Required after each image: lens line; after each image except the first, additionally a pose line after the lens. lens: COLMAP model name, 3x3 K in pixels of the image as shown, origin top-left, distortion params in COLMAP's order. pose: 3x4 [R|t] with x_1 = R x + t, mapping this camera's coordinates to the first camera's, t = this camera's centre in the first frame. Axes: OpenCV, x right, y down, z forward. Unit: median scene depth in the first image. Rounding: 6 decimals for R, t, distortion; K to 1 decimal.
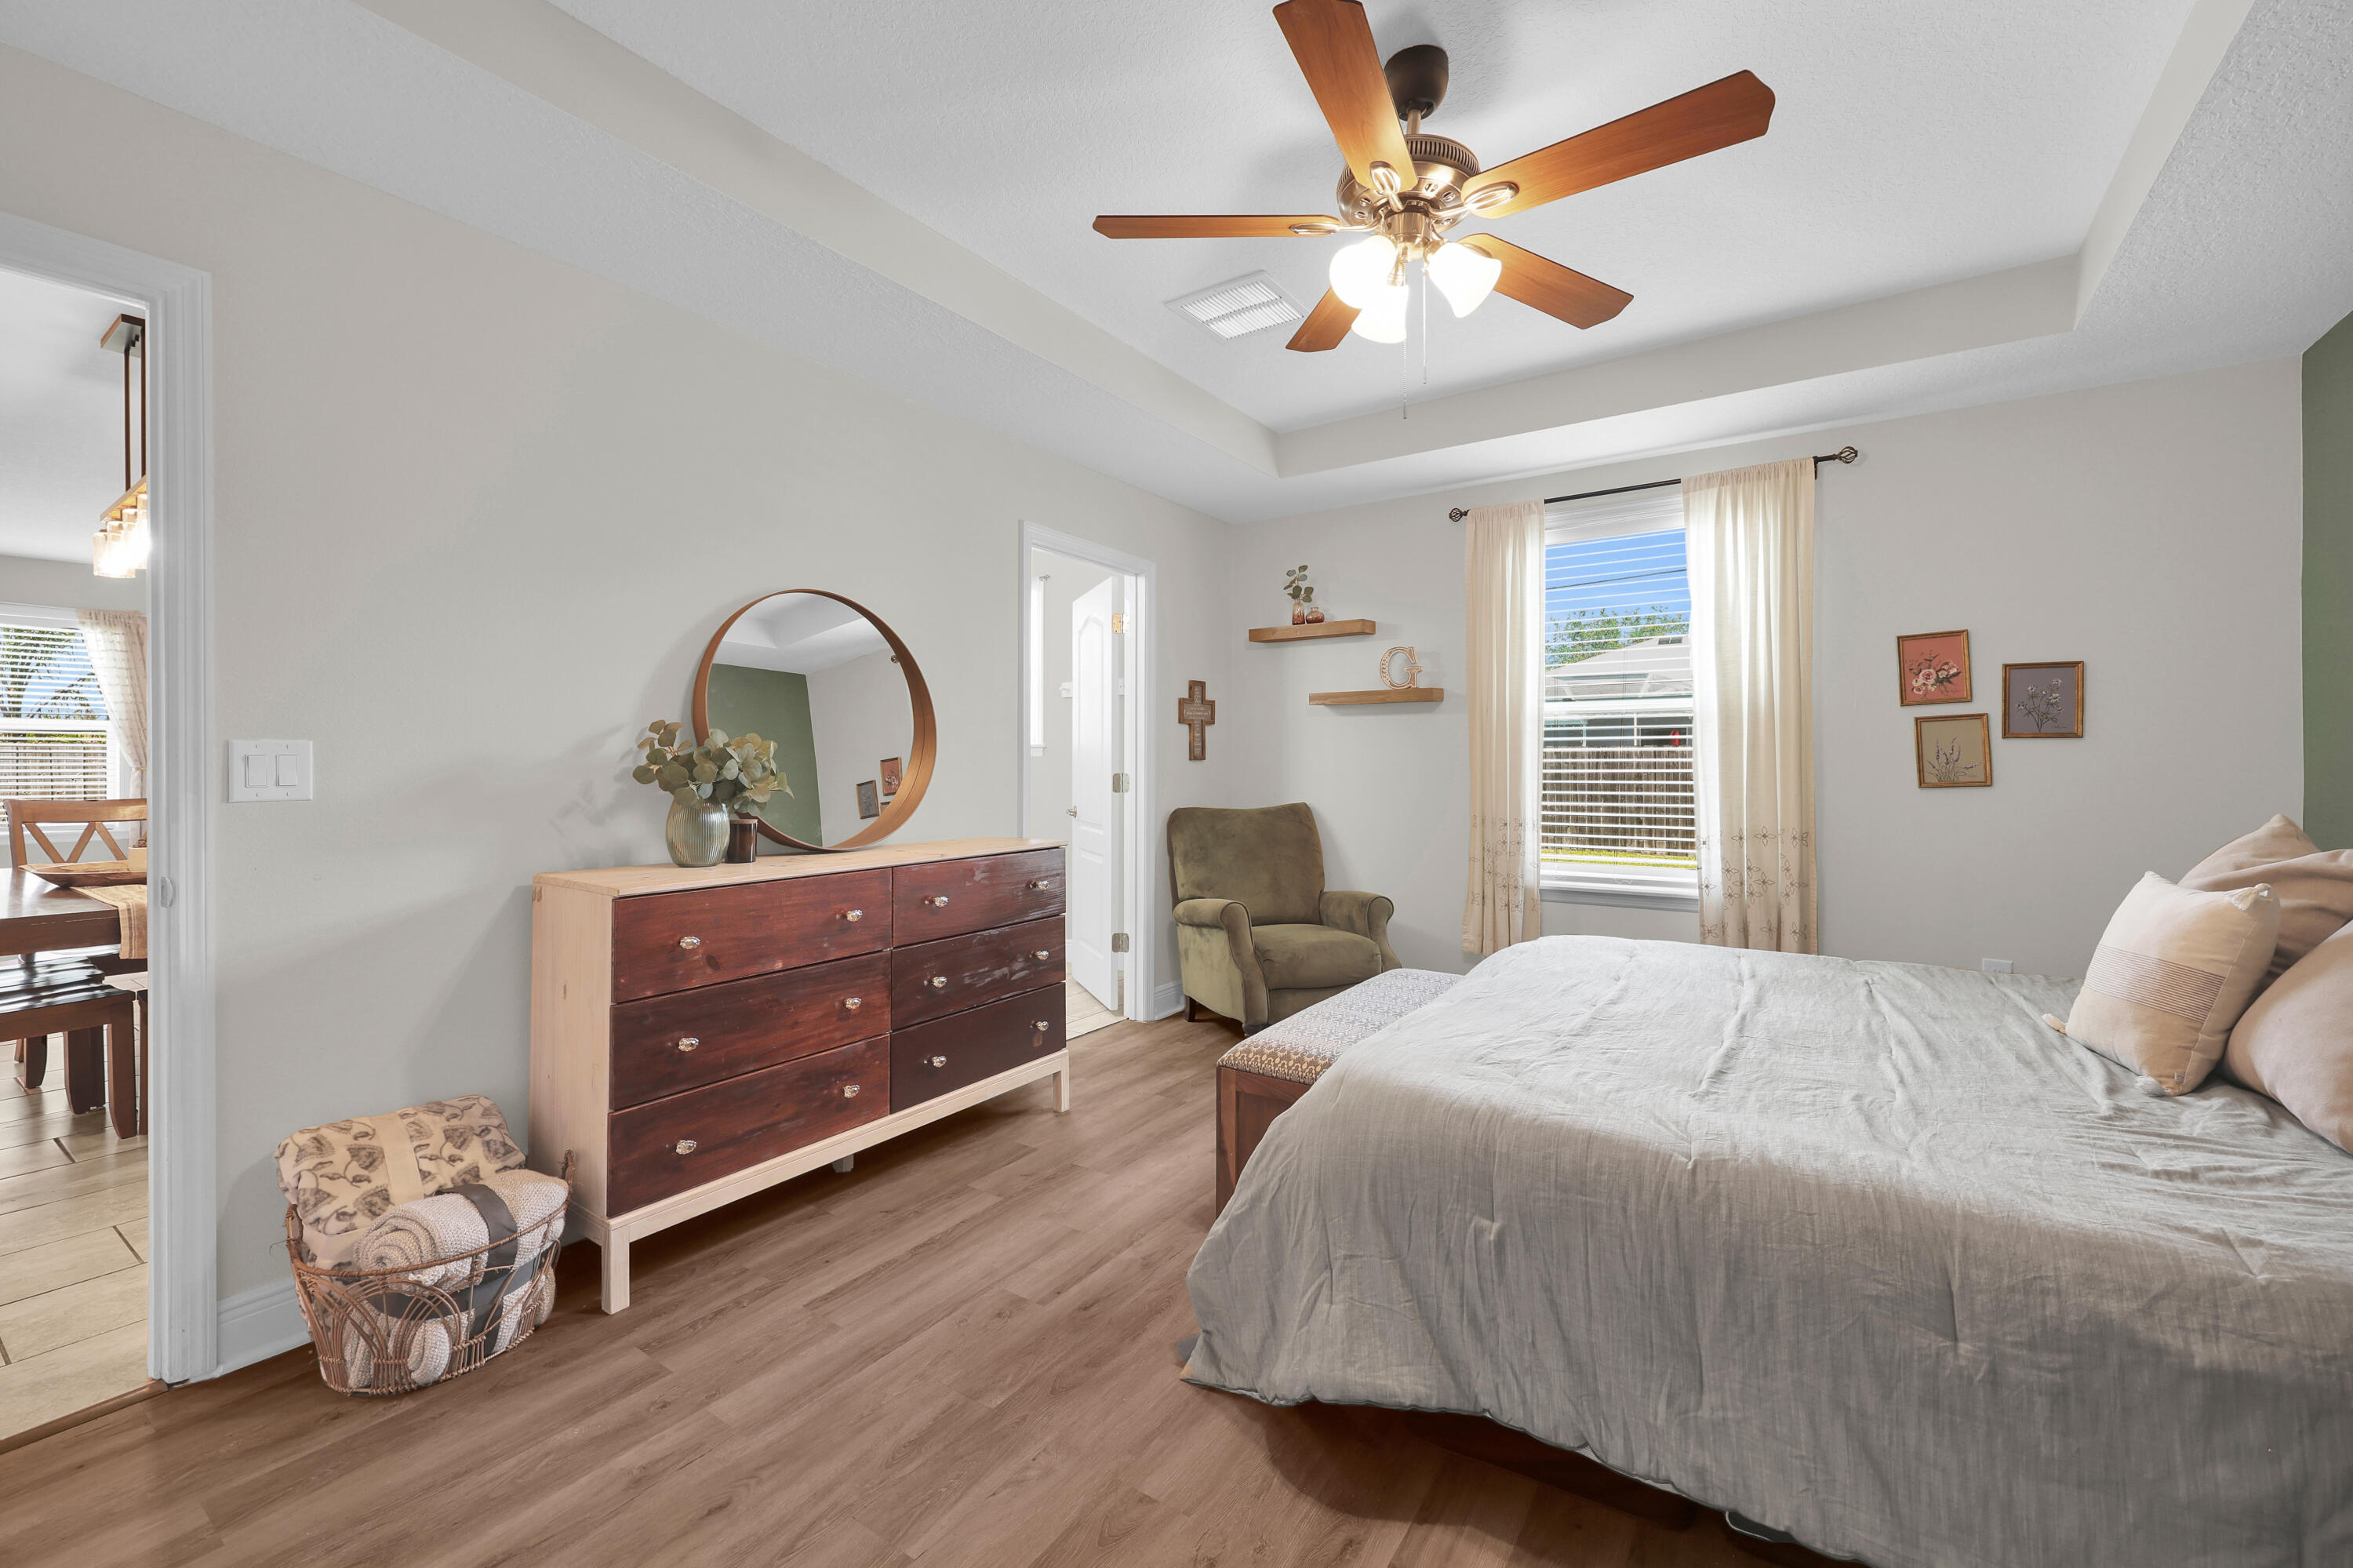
lens RADIAL K [[949.7, 0, 1162.9], [0, 949.7, 778.4], [0, 0, 1]] dist [-0.001559, -0.000028]
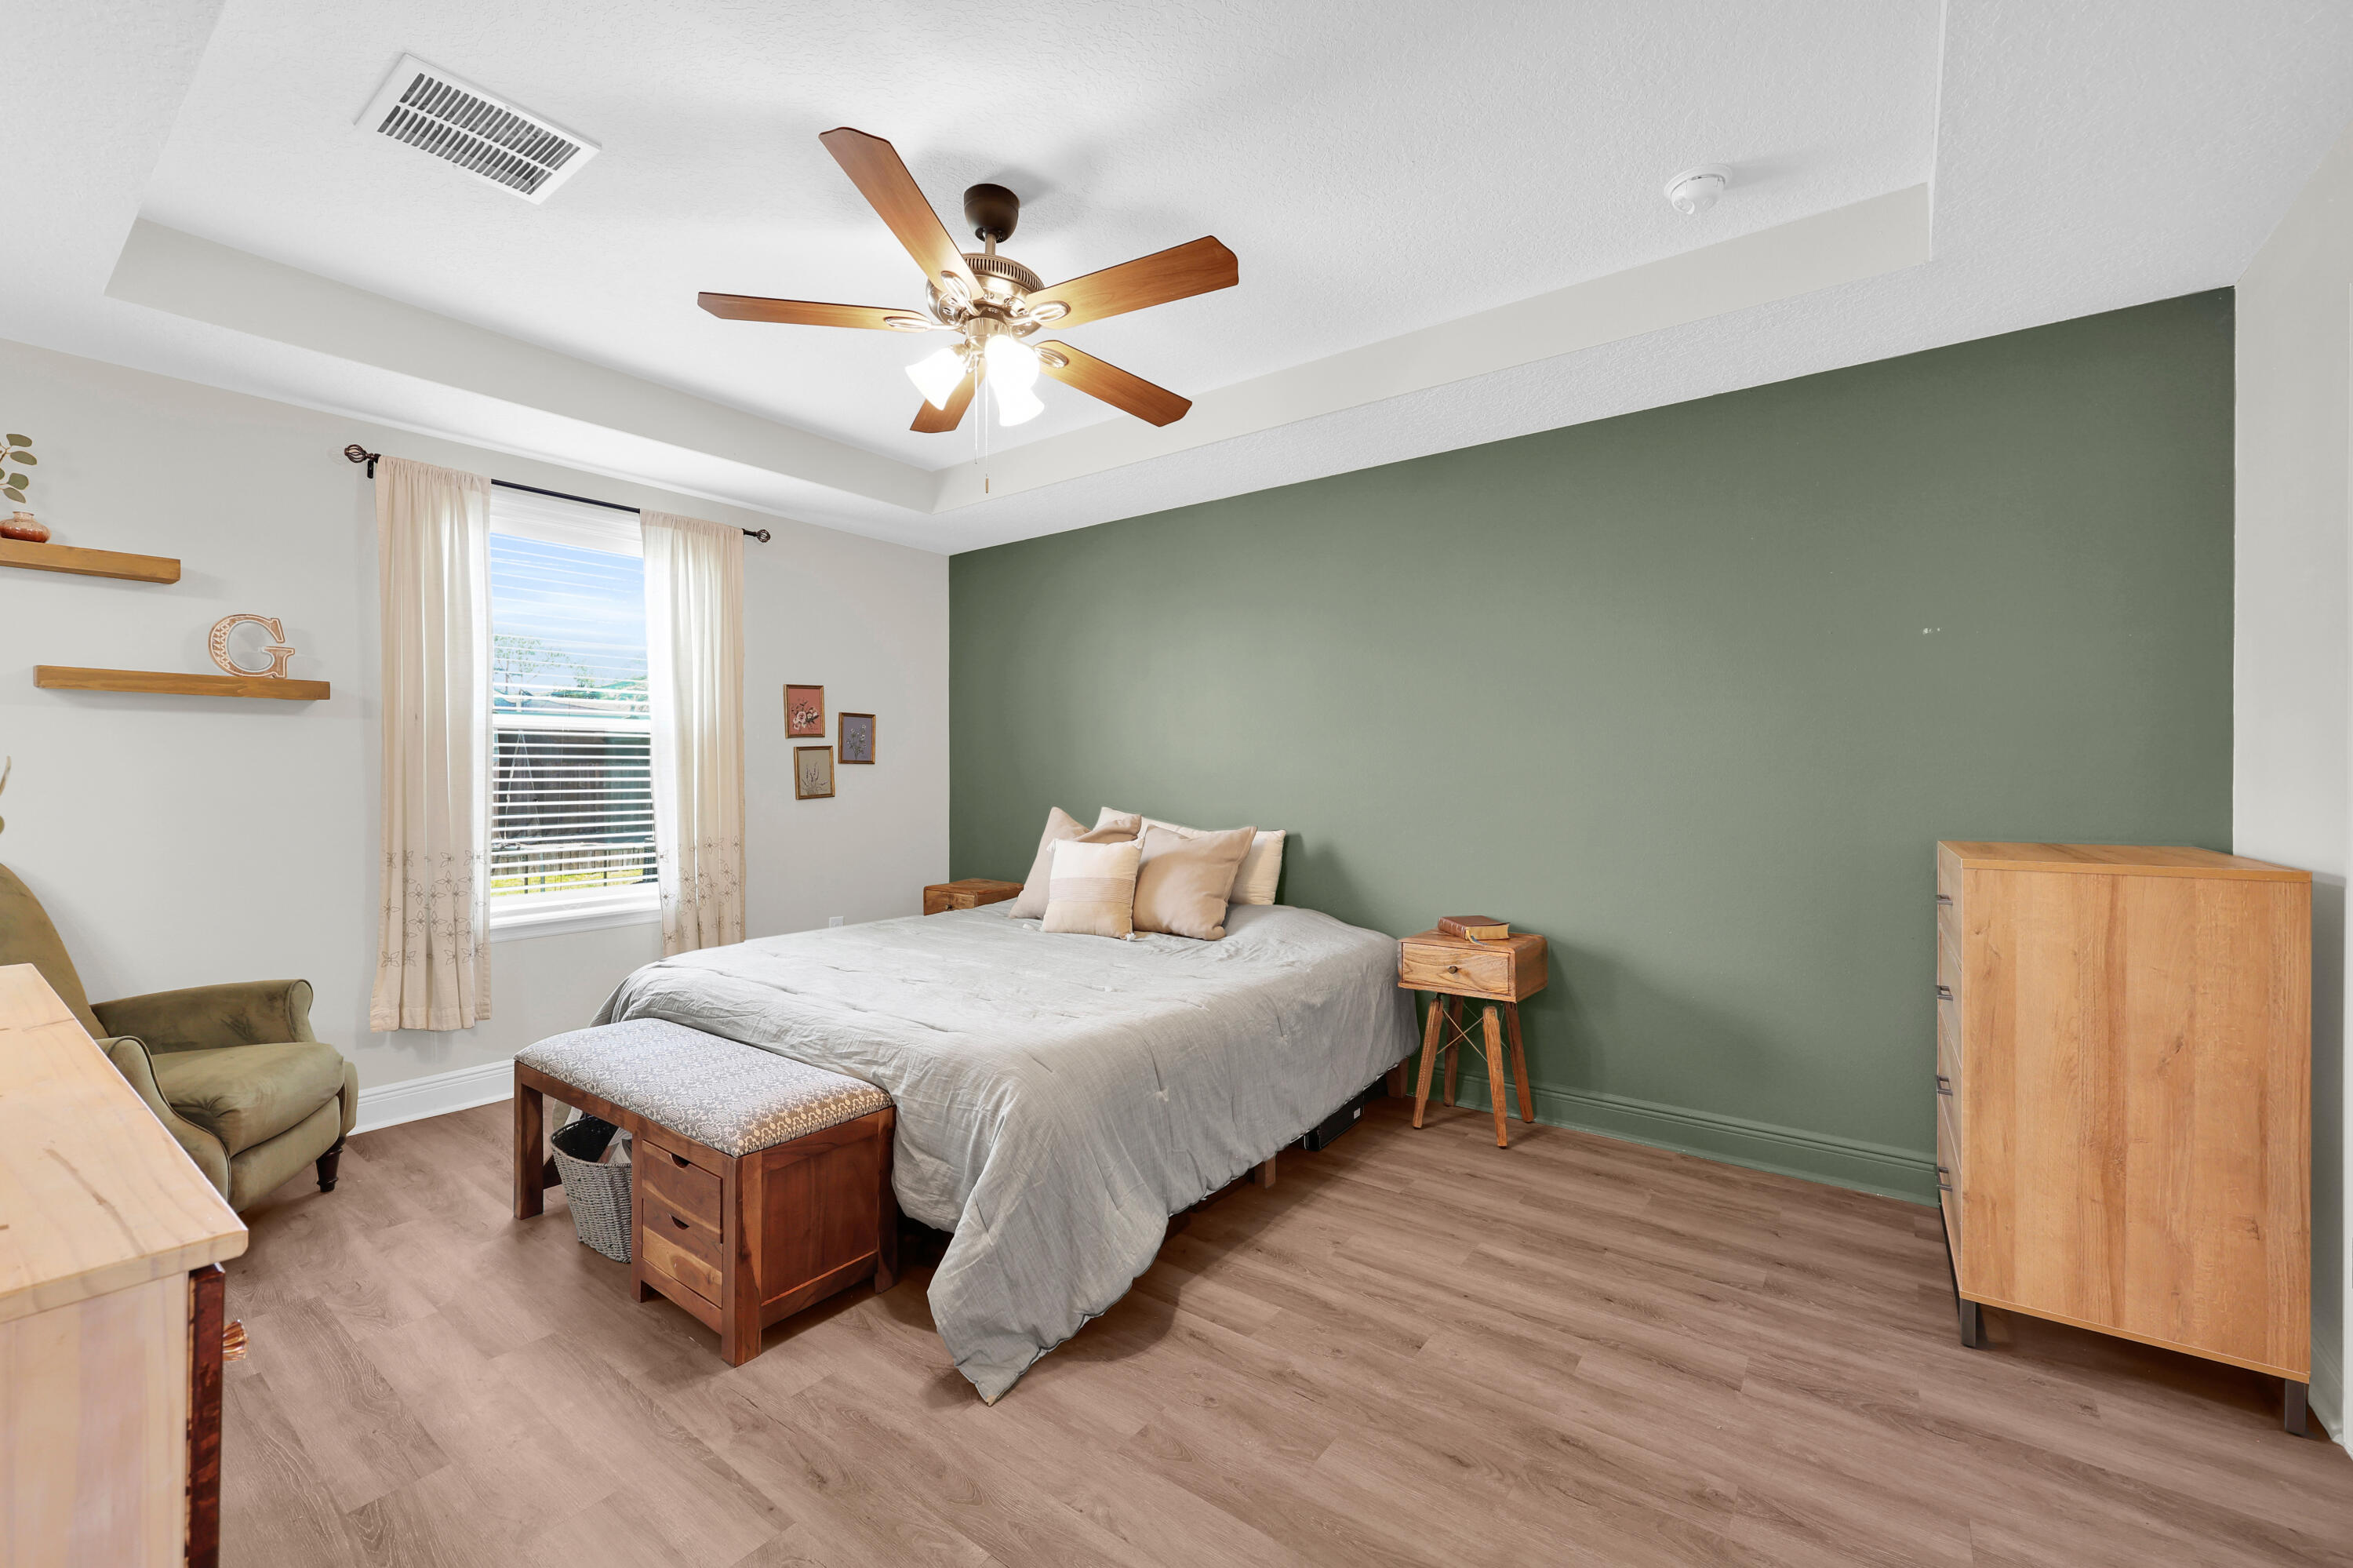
lens RADIAL K [[961.4, 0, 1172.3], [0, 961.4, 786.1], [0, 0, 1]] dist [-0.000243, -0.000410]
pose [[0.045172, -0.012035, 0.998907, -0.535809], [0.018190, 0.999772, 0.011222, -0.014571], [-0.998814, 0.017663, 0.045381, 0.413144]]
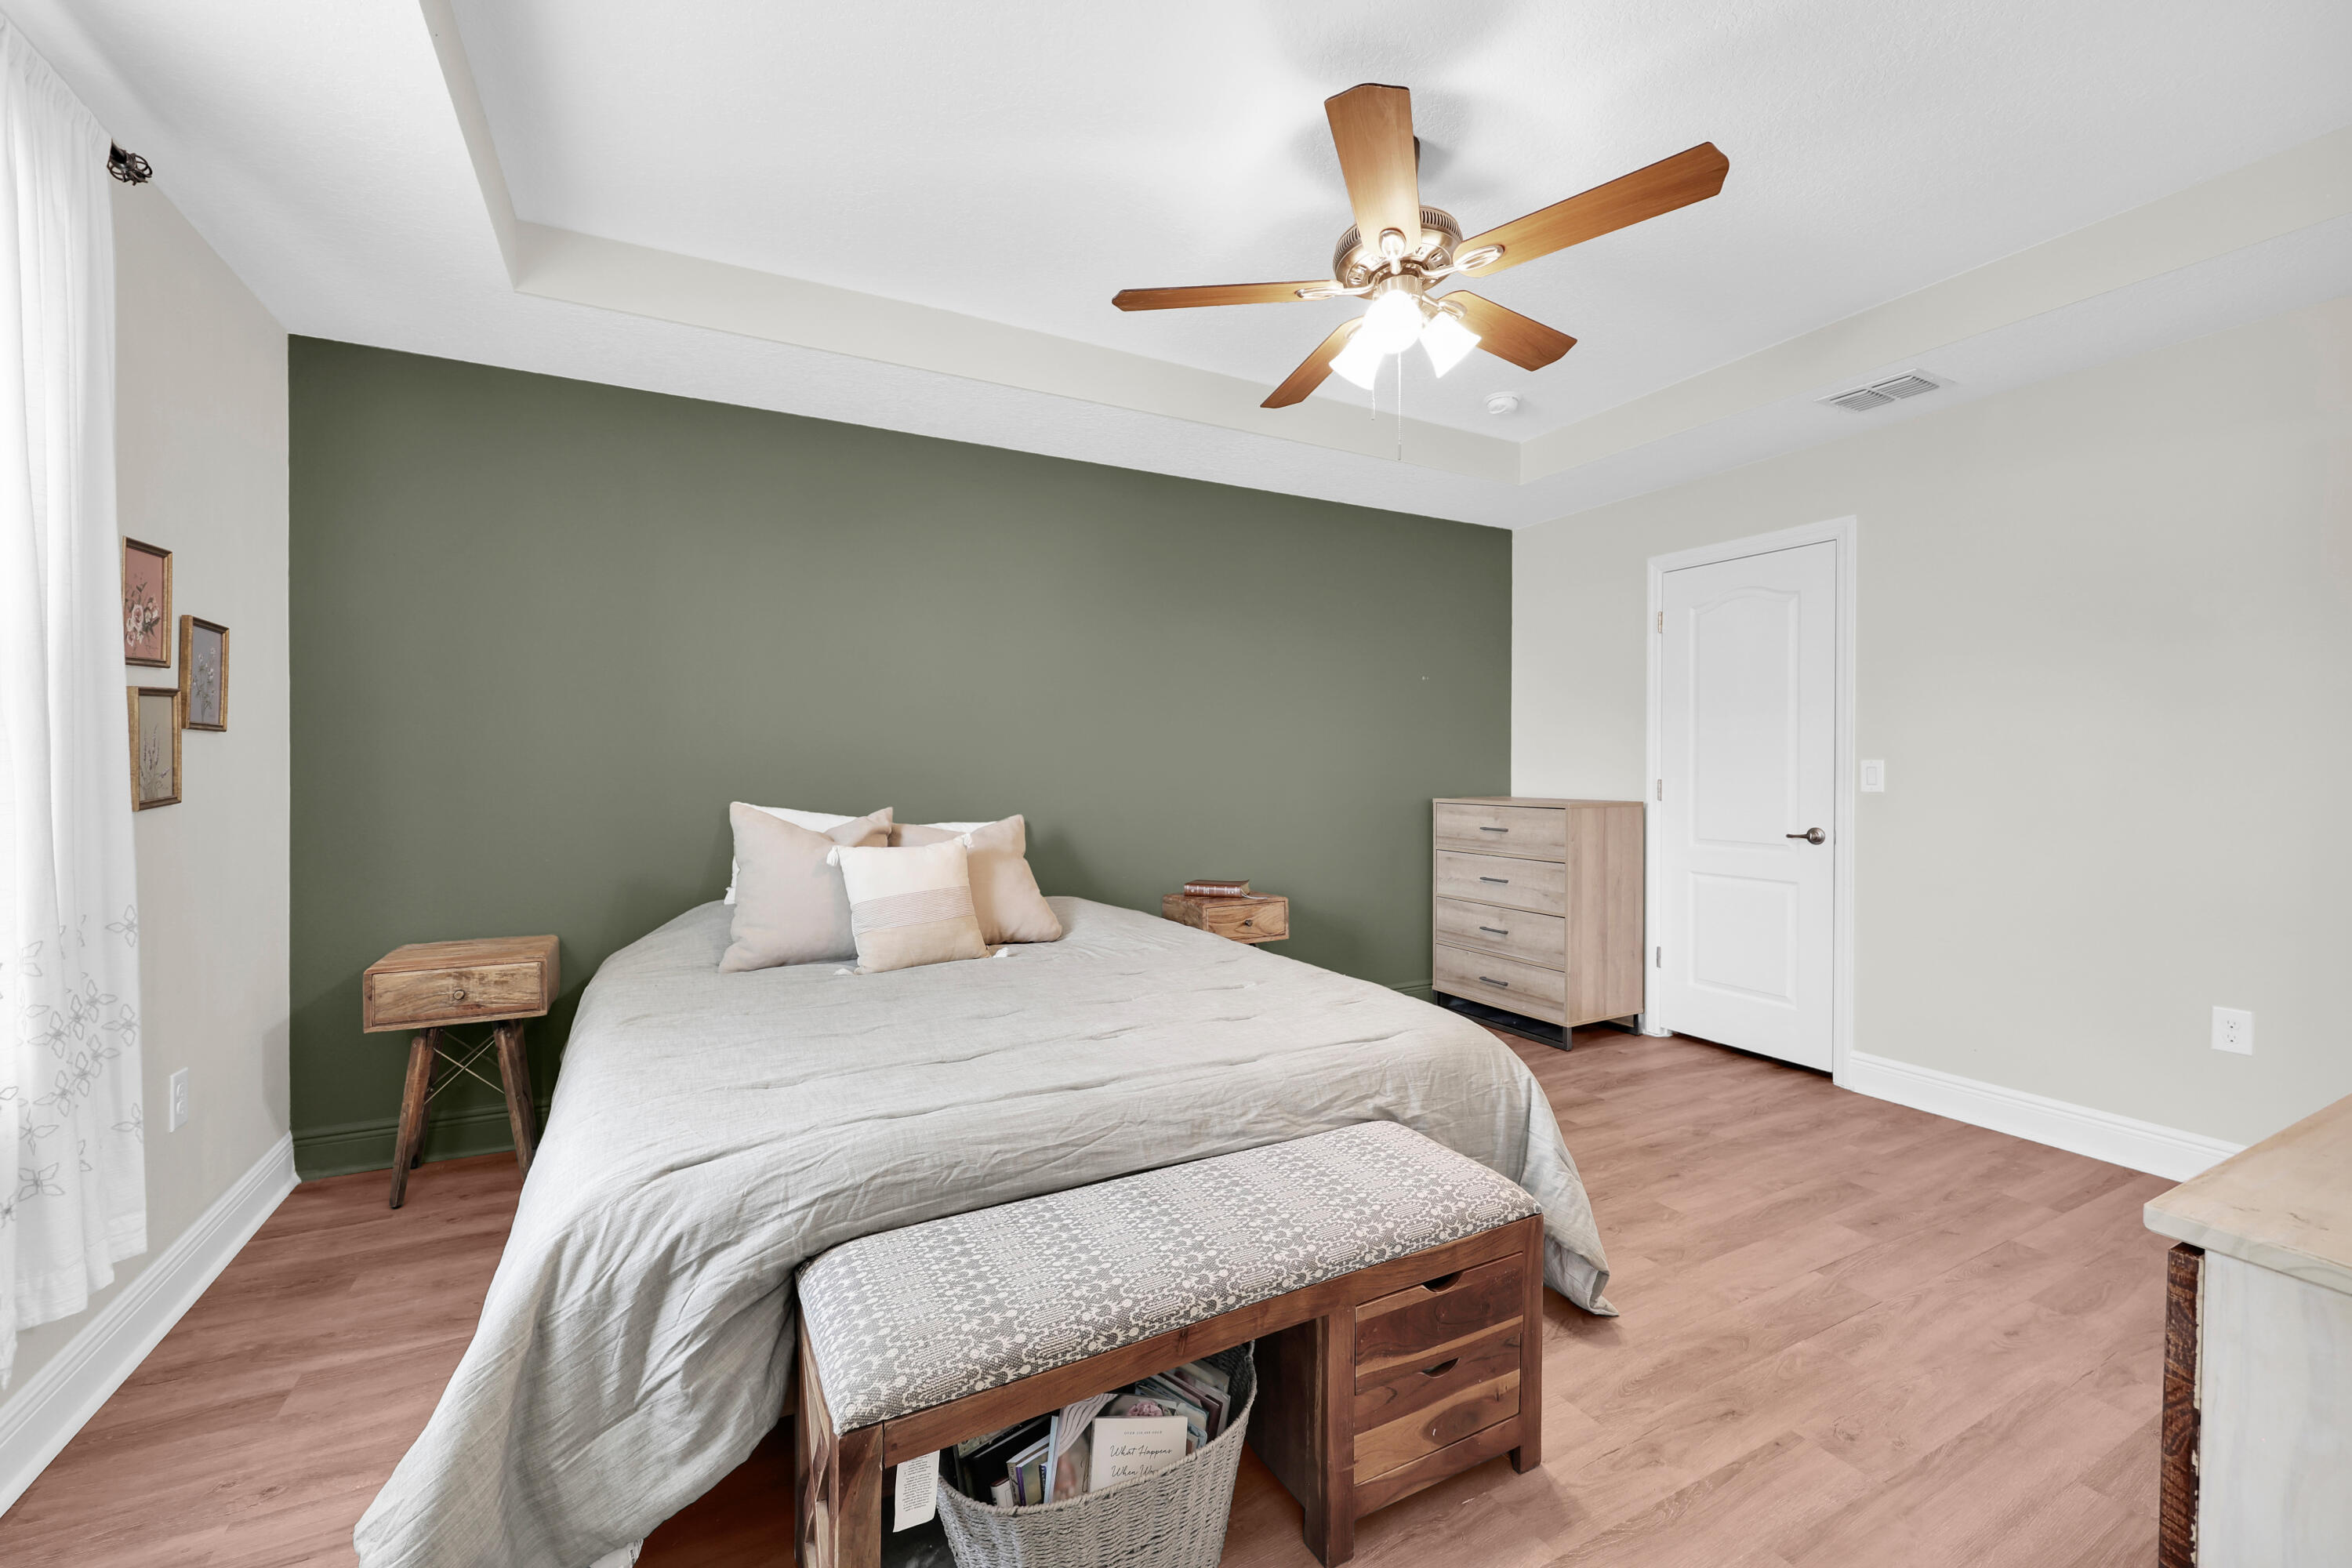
lens RADIAL K [[969.0, 0, 1168.2], [0, 969.0, 768.4], [0, 0, 1]] dist [0.000797, 0.000242]
pose [[-0.889194, -0.005249, 0.457501, -0.016219], [0.005101, 0.999758, 0.021385, -0.024943], [-0.457503, 0.021349, -0.888952, 1.240761]]
